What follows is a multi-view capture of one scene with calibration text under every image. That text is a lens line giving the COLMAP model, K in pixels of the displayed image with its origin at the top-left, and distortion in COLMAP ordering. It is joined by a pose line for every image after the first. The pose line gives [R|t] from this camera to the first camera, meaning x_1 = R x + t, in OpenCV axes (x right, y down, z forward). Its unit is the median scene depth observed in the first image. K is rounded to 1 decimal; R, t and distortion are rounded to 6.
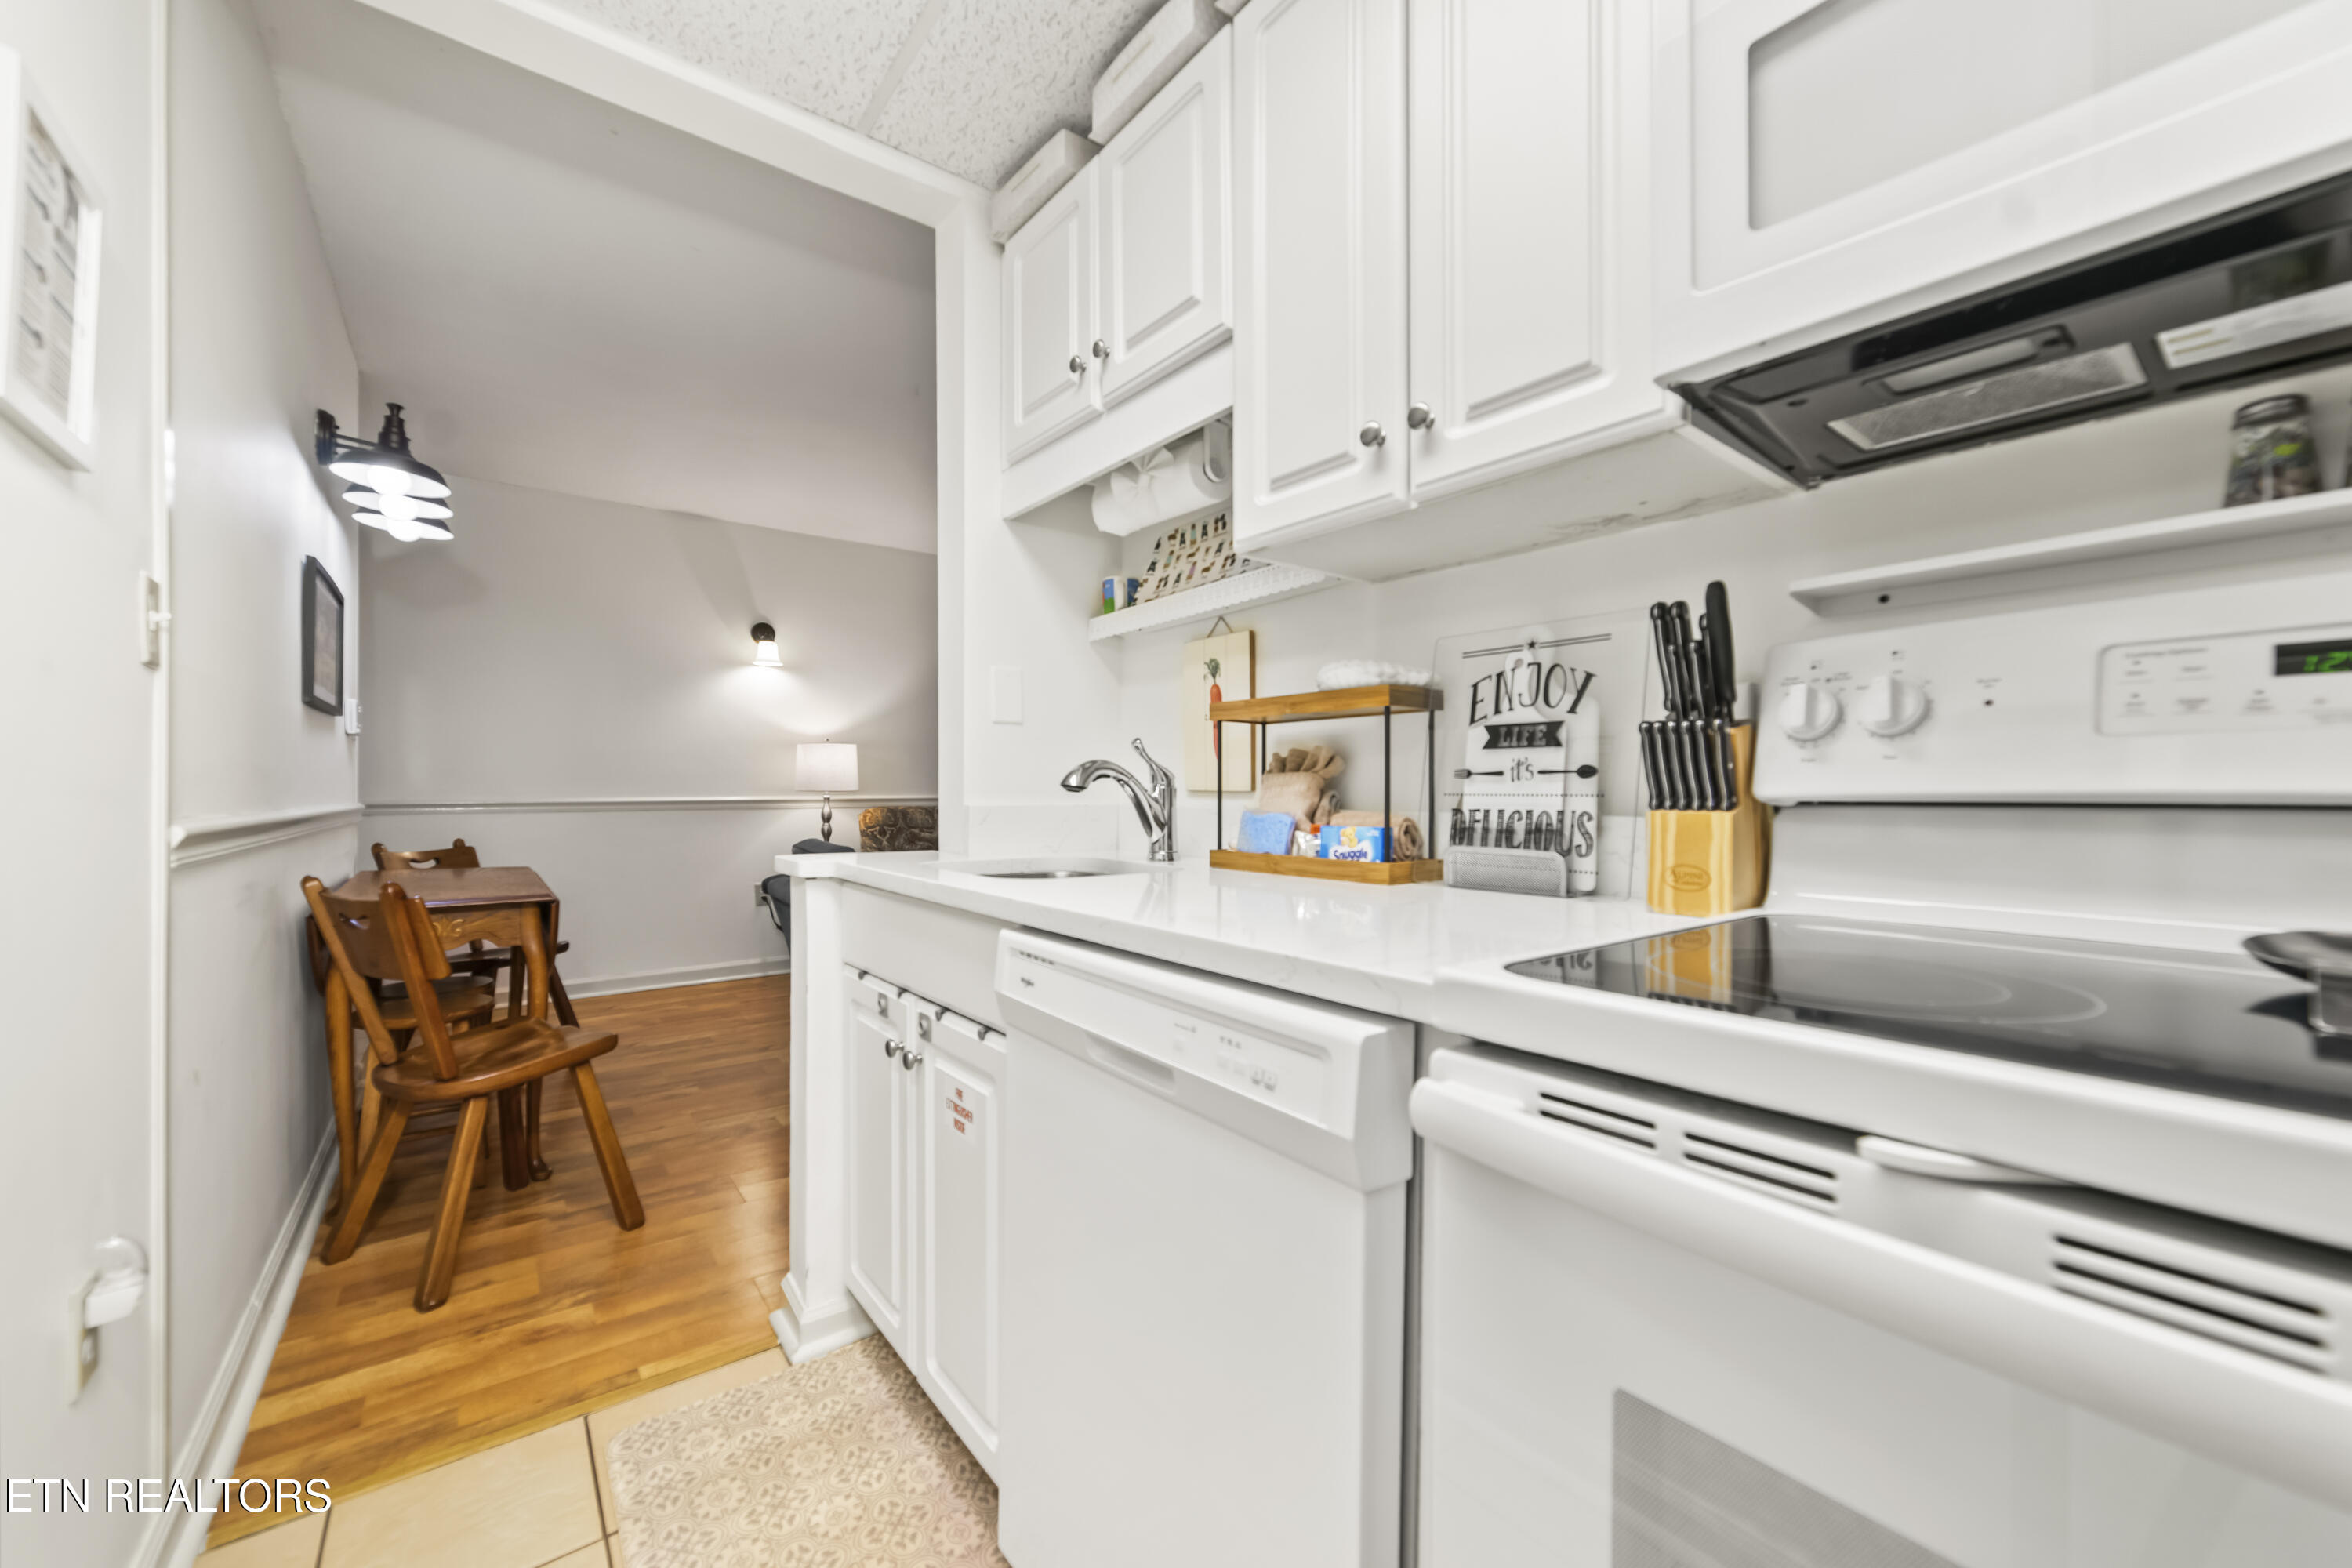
lens RADIAL K [[909.0, 0, 1177.5], [0, 909.0, 781.4], [0, 0, 1]] dist [-0.001146, -0.000050]
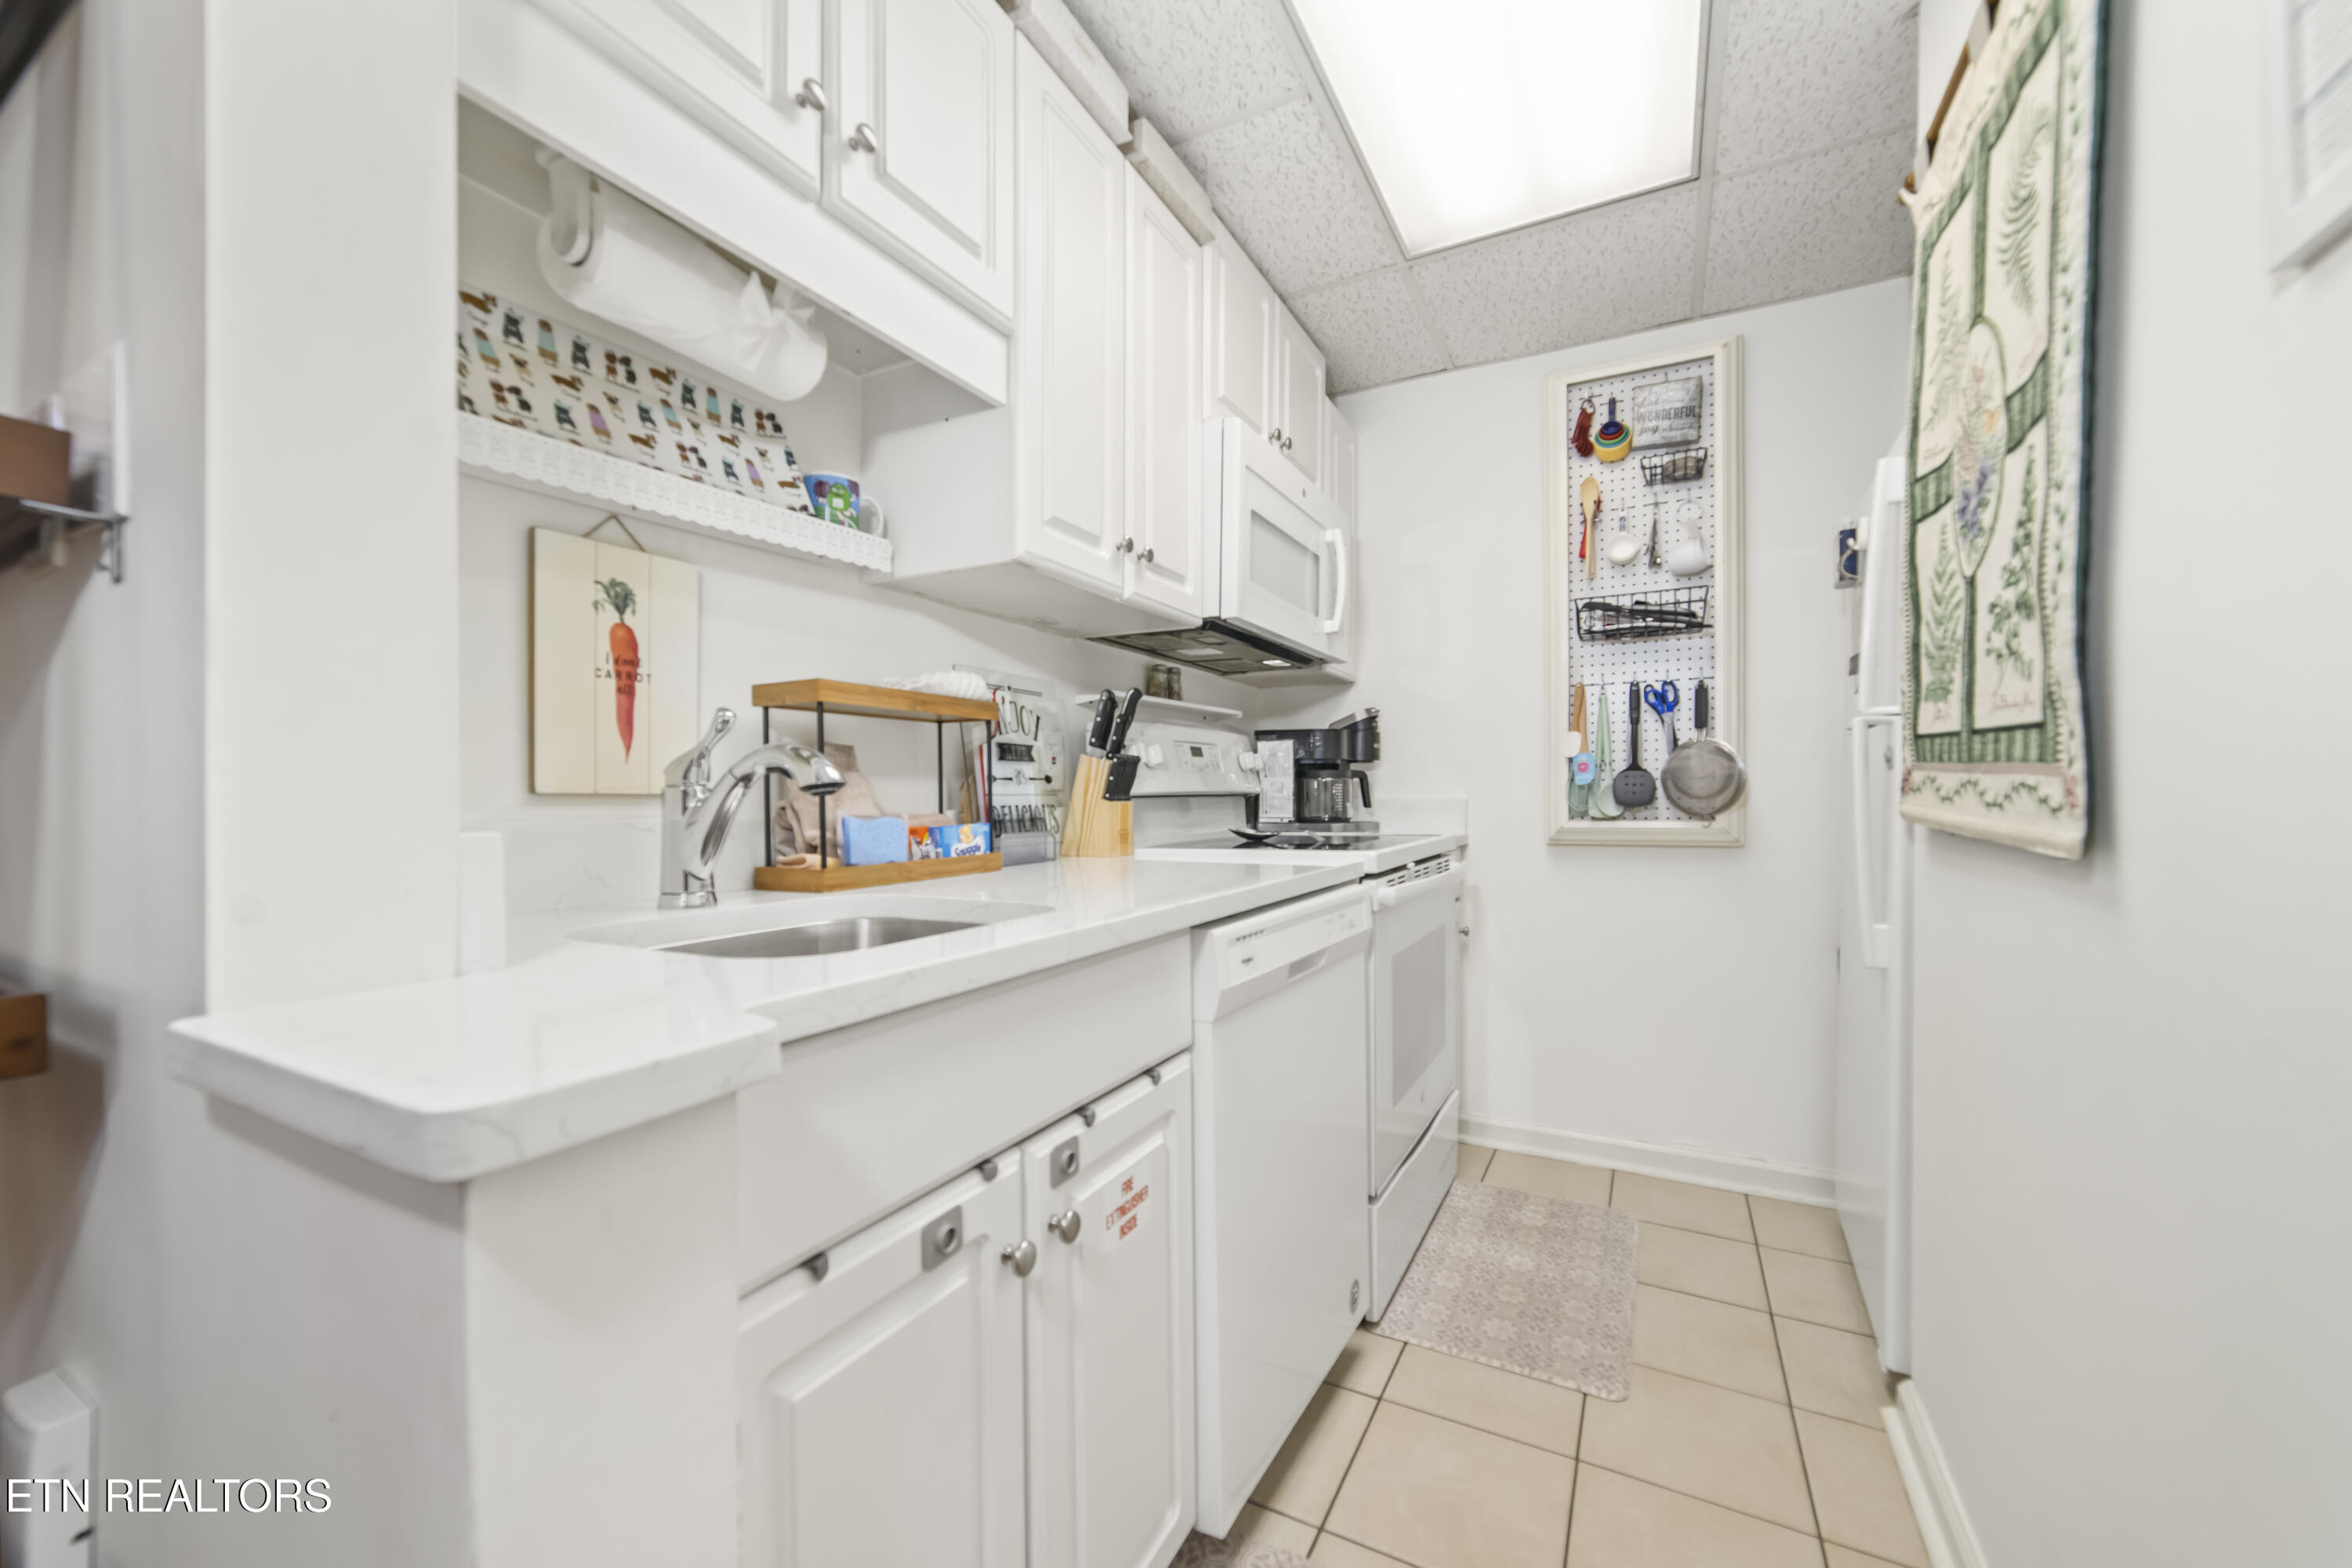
lens RADIAL K [[909.0, 0, 1173.7], [0, 909.0, 798.4], [0, 0, 1]] dist [-0.001146, -0.000050]
pose [[-0.404600, -0.005446, 0.914478, -0.922162], [-0.001574, 0.999985, 0.005259, 0.012005], [-0.914492, 0.000688, -0.404602, 1.229637]]
